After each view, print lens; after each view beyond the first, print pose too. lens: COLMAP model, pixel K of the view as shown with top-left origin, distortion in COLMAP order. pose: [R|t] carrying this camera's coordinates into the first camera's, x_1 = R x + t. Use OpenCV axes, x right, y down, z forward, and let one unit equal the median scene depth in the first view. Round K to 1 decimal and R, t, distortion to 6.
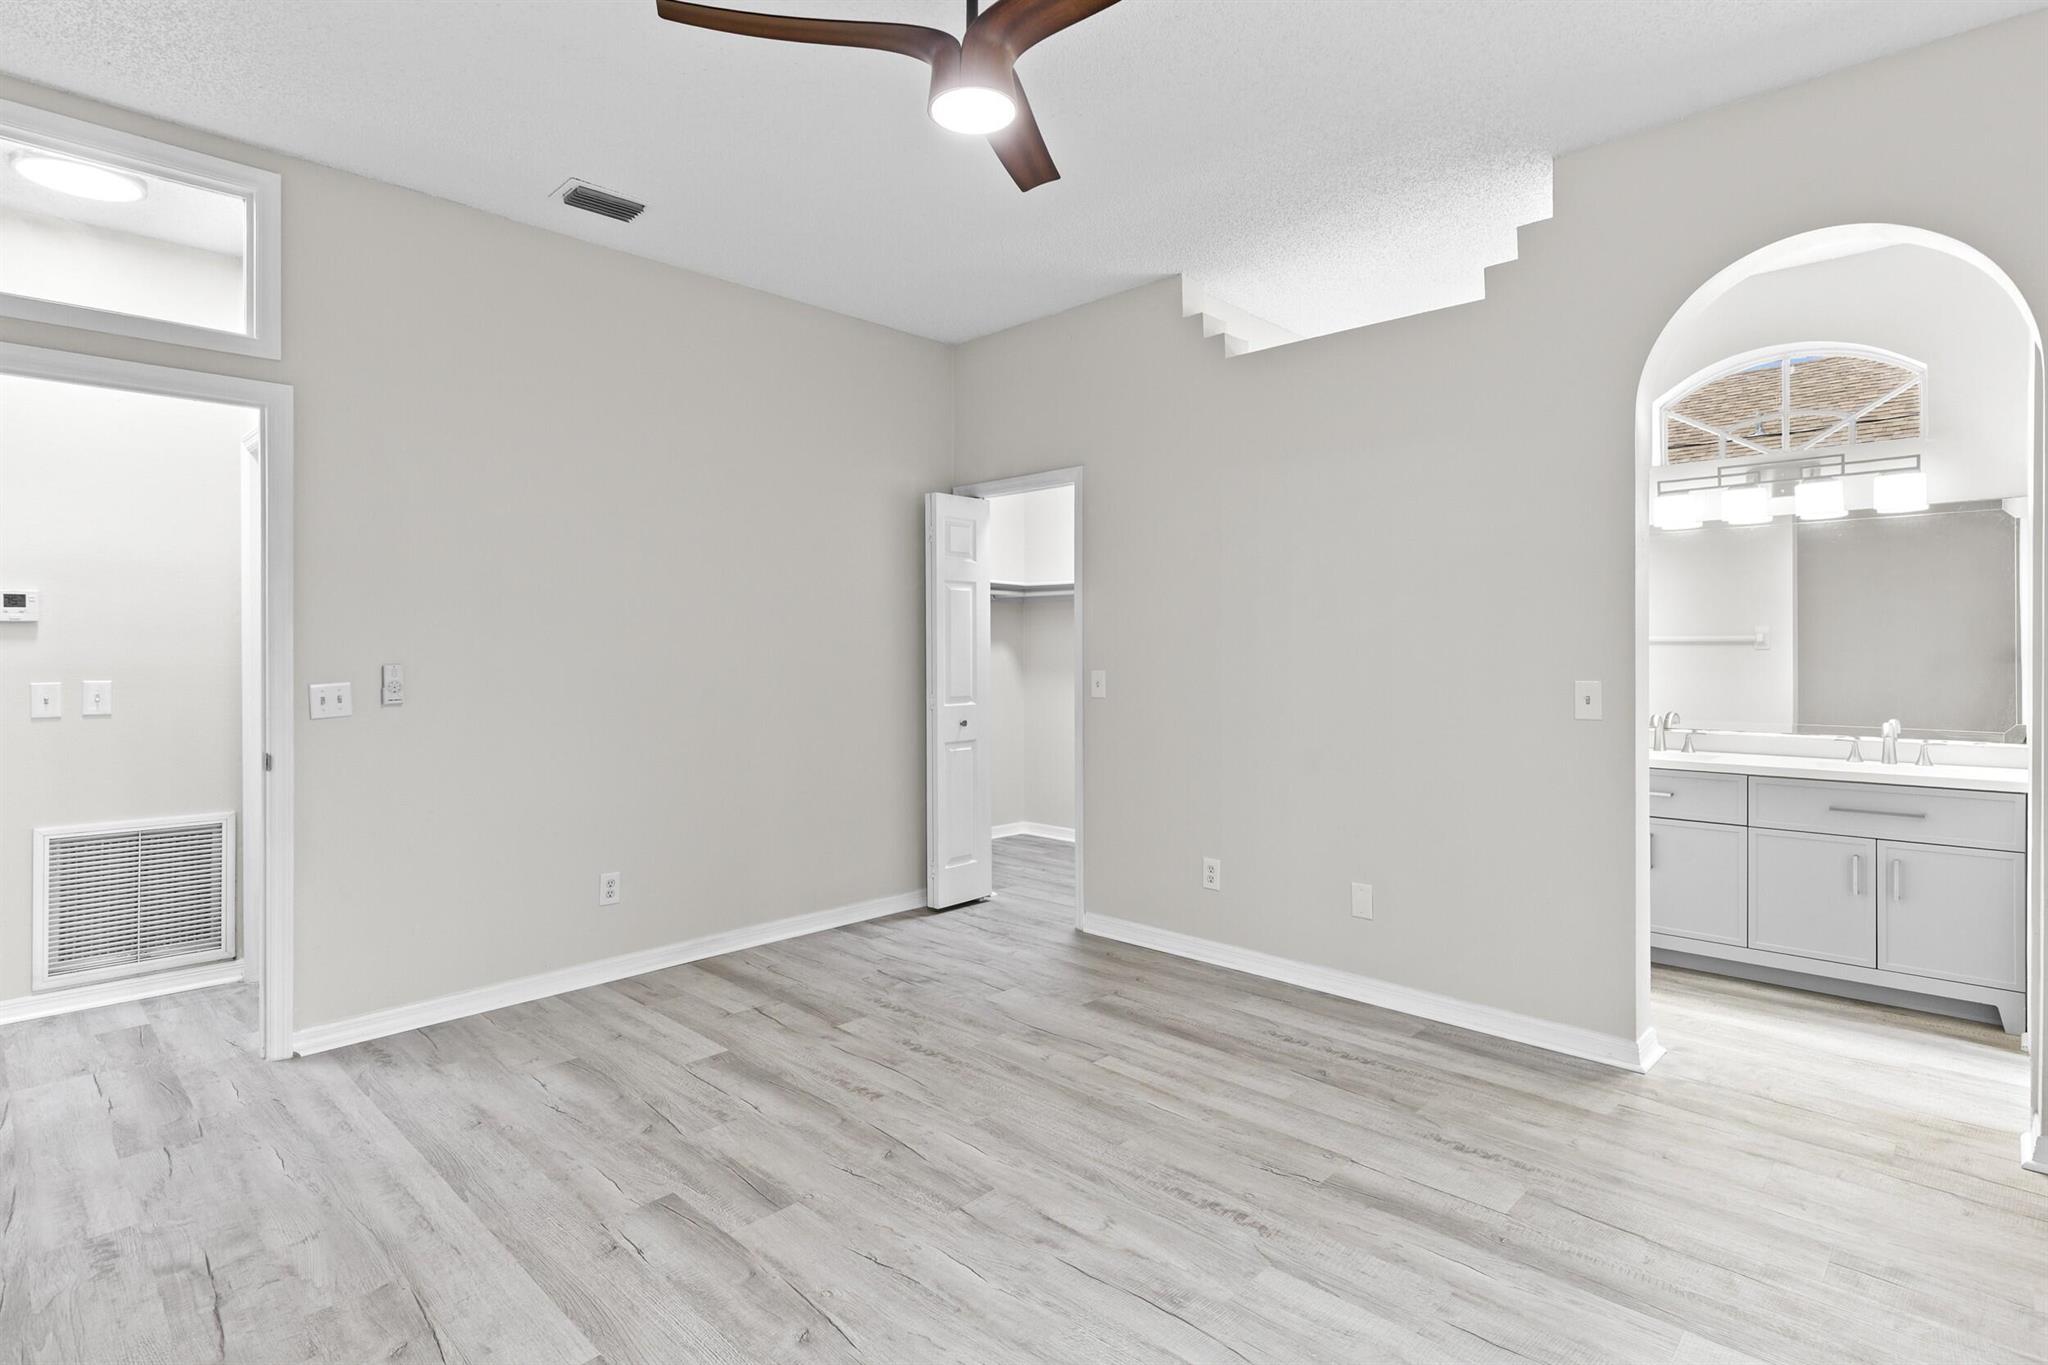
lens RADIAL K [[1031.0, 0, 1033.8], [0, 1031.0, 663.0], [0, 0, 1]] dist [-0.000078, -0.000162]
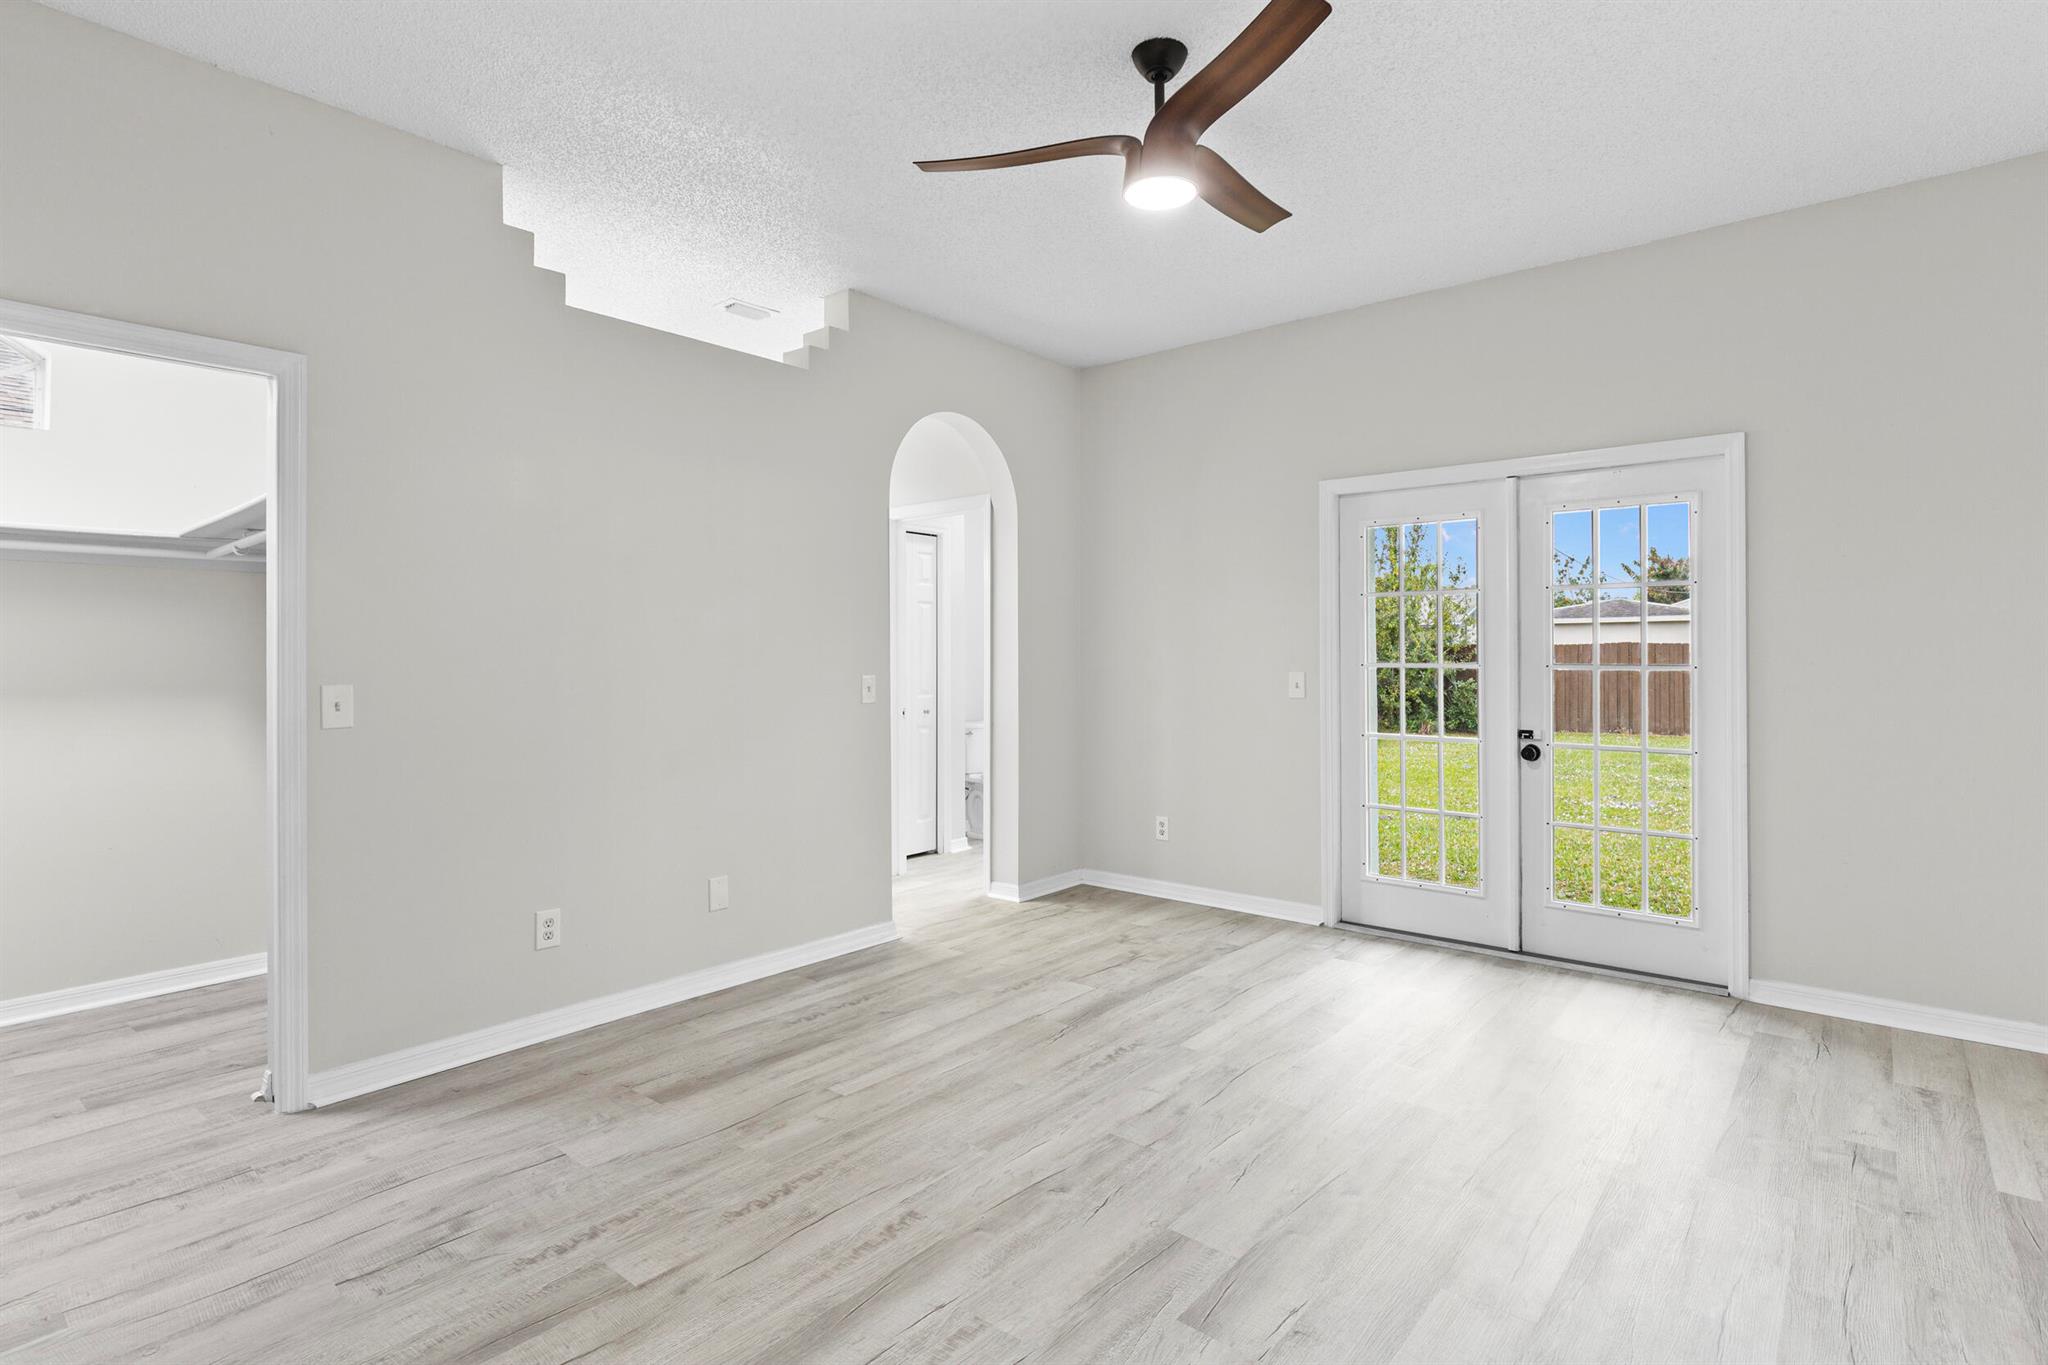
lens RADIAL K [[1031.0, 0, 1033.8], [0, 1031.0, 663.0], [0, 0, 1]] dist [-0.000078, -0.000162]
pose [[-0.080273, -0.006377, 0.996752, -0.862472], [0.016646, 0.999832, 0.007737, -0.005762], [-0.996634, 0.017213, -0.080154, 0.881929]]
